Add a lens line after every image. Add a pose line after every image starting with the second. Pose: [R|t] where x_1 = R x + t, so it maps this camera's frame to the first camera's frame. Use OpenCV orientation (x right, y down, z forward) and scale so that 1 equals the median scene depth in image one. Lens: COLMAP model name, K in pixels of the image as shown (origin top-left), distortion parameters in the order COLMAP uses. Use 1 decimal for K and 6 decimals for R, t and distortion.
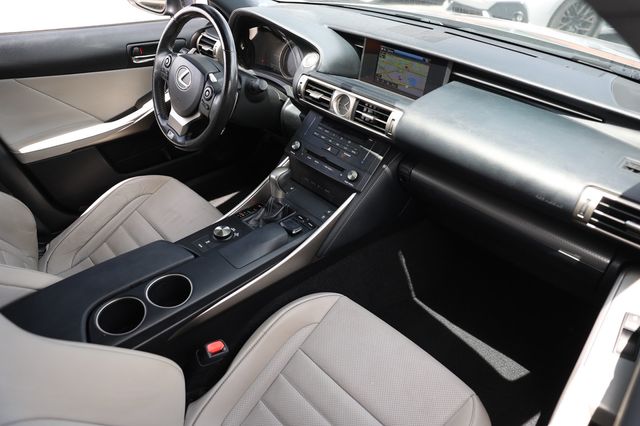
lens RADIAL K [[430.5, 0, 322.5], [0, 430.5, 216.4], [0, 0, 1]] dist [-0.086127, -0.002185]
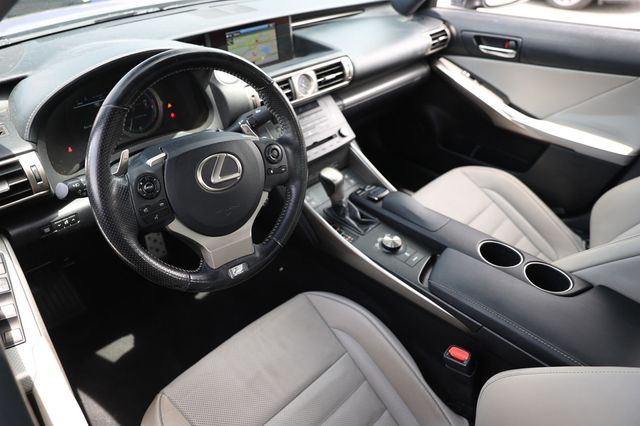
lens RADIAL K [[442.2, 0, 316.9], [0, 442.2, 210.2], [0, 0, 1]] dist [-0.100861, 0.068044]
pose [[-0.042561, -0.606404, 0.794017, -0.898678], [0.572568, 0.636478, 0.516780, -0.562766], [-0.818752, 0.476623, 0.320119, 0.761705]]
